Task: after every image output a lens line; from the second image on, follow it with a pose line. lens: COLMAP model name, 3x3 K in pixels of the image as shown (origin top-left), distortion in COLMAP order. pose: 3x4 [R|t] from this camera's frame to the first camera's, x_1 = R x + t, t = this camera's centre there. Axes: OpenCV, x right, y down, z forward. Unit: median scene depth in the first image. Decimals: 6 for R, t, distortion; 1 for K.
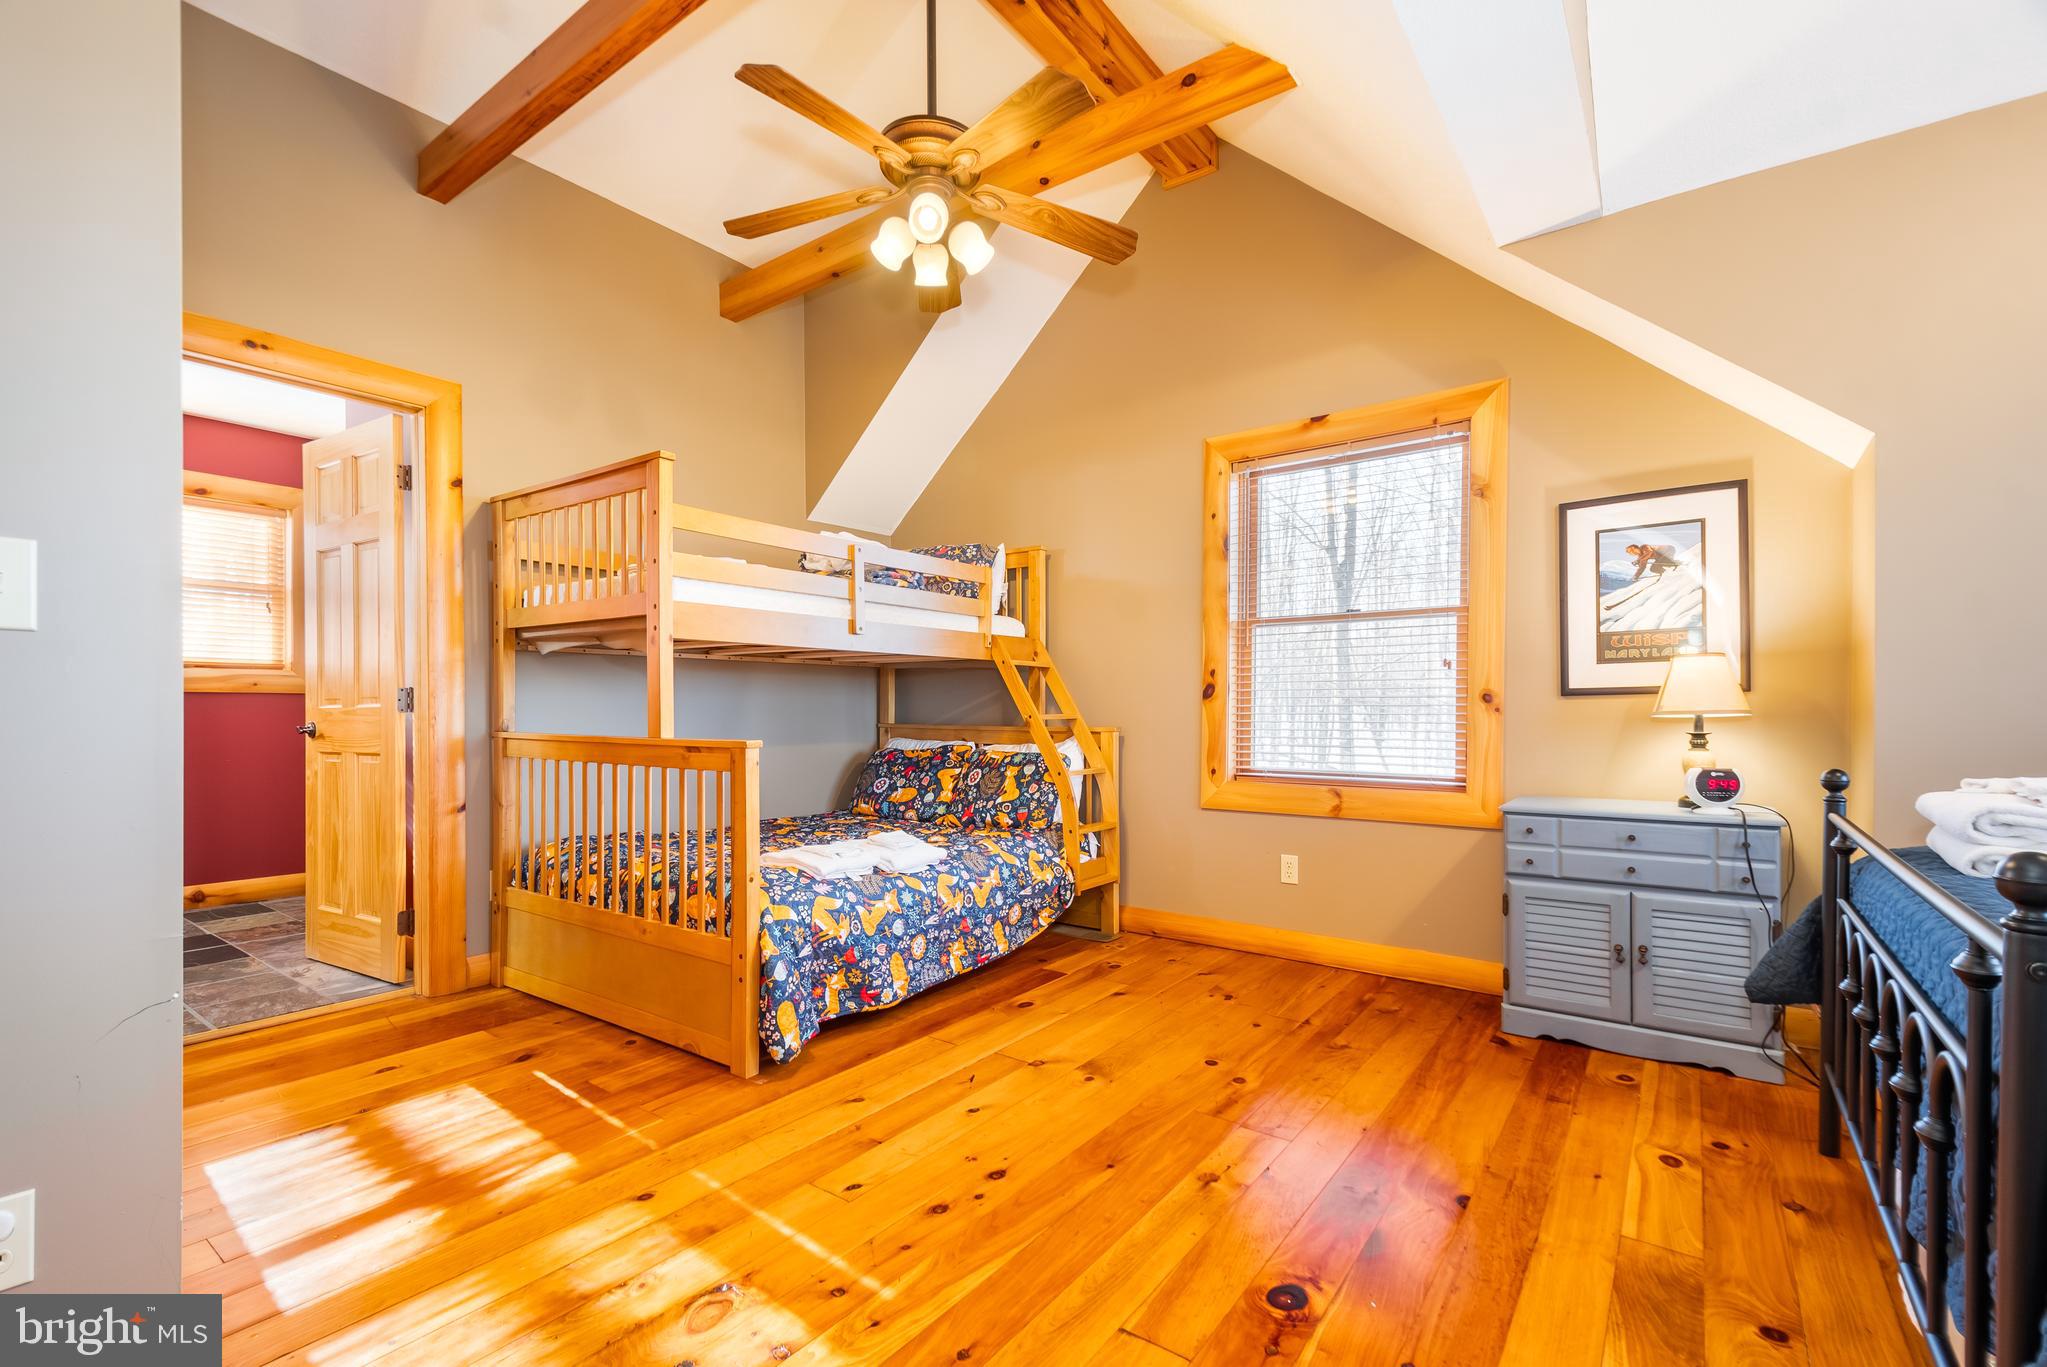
lens RADIAL K [[900.6, 0, 1013.3], [0, 900.6, 714.1], [0, 0, 1]] dist [0.021963, -0.000816]
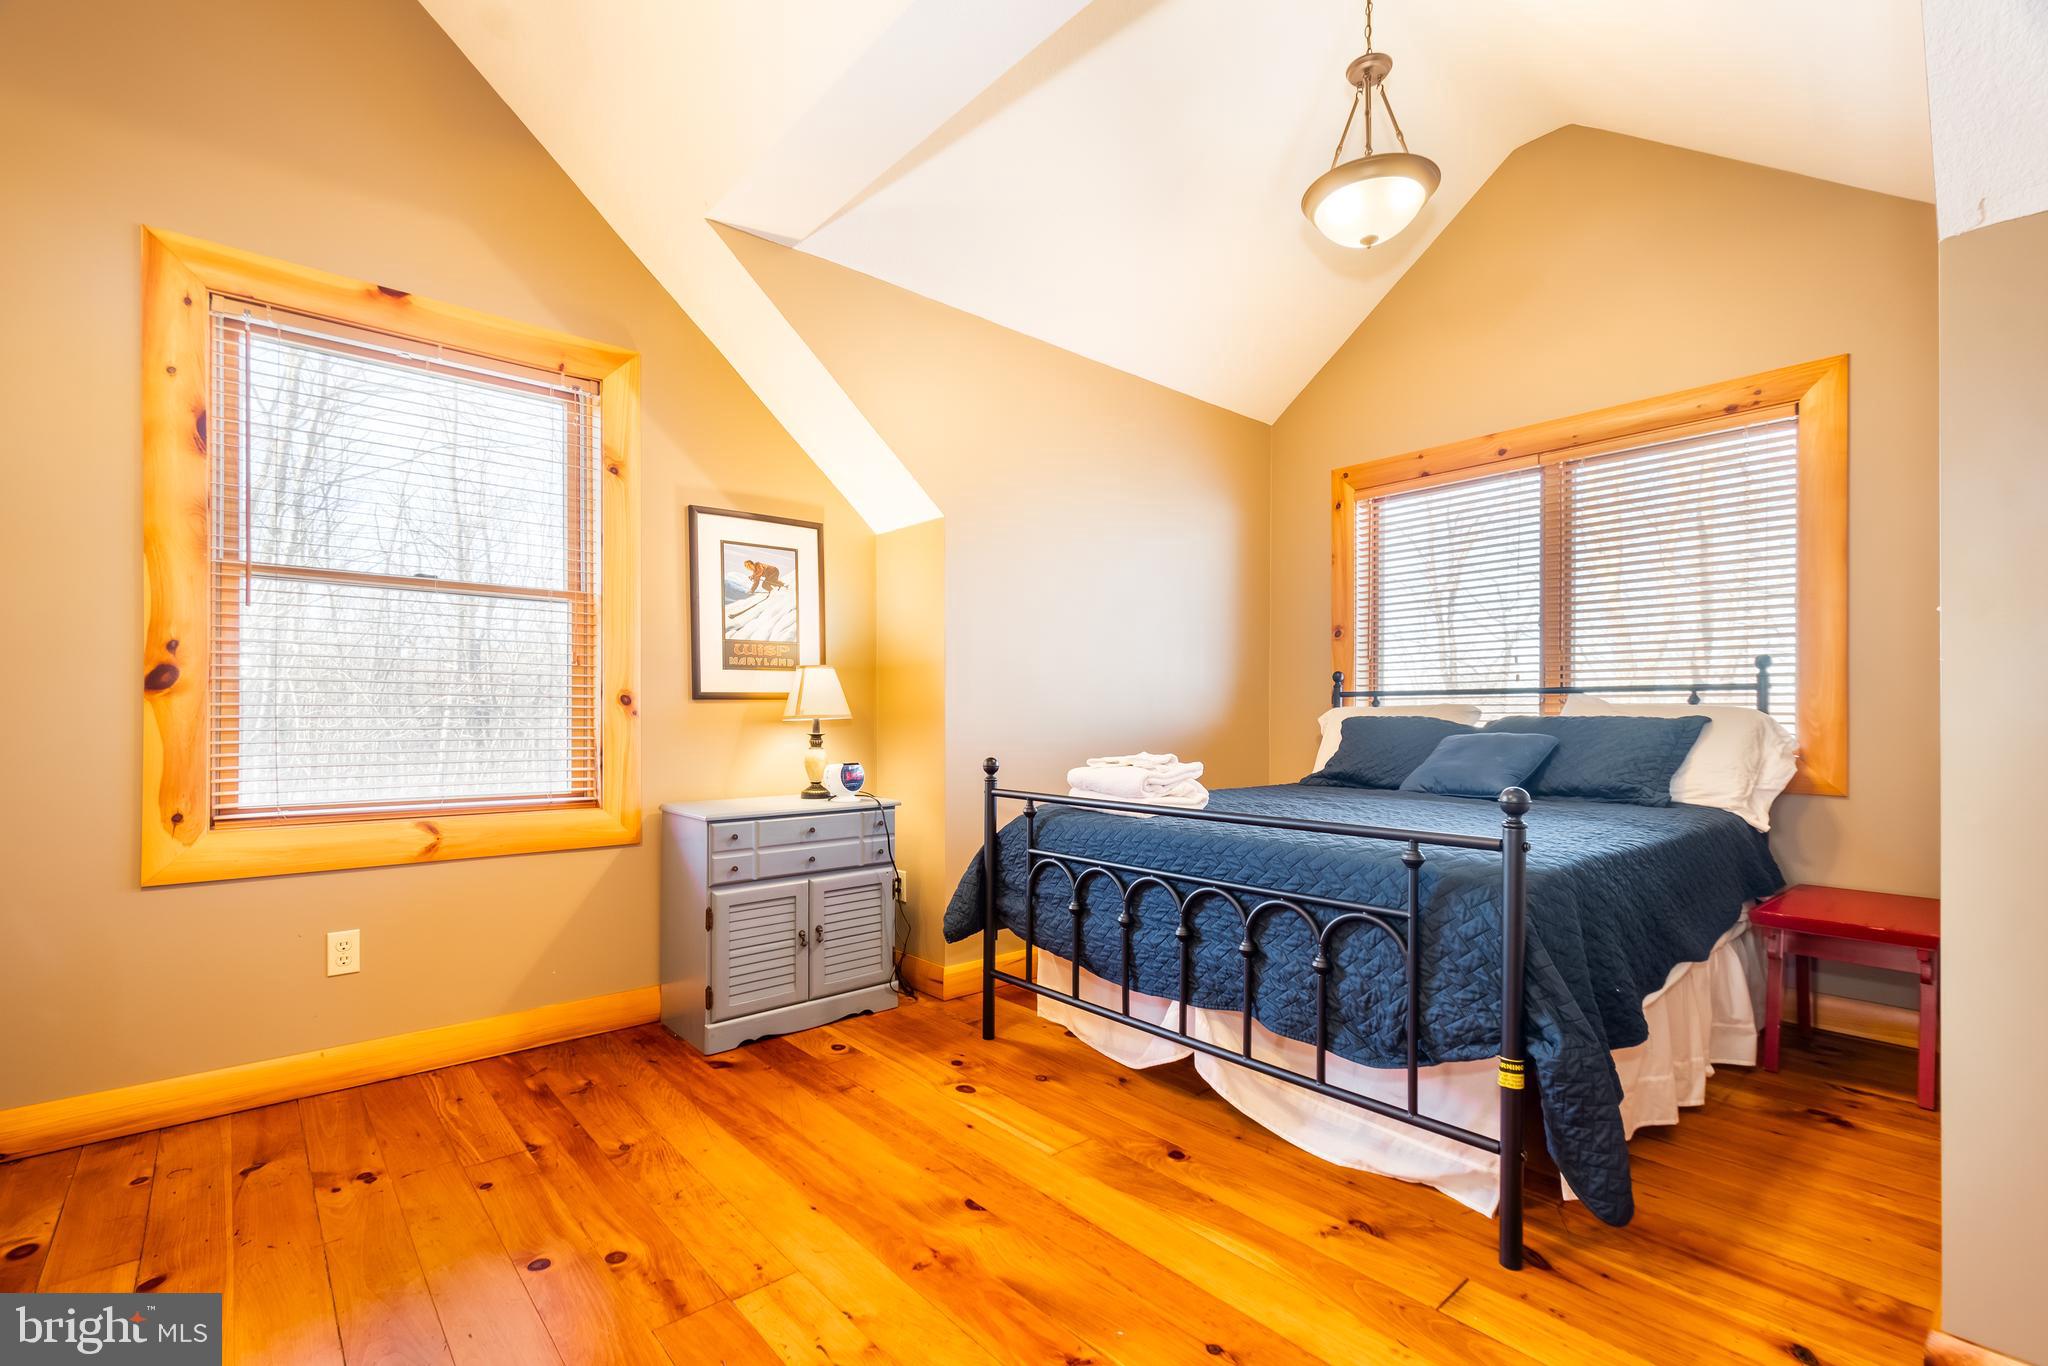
lens RADIAL K [[901.1, 0, 1013.7], [0, 901.1, 713.6], [0, 0, 1]] dist [0.021963, -0.000816]
pose [[0.218258, 0.001581, 0.975890, -0.295785], [-0.002172, 0.999997, -0.001135, -0.004272], [-0.975889, -0.001872, 0.218261, 0.462386]]
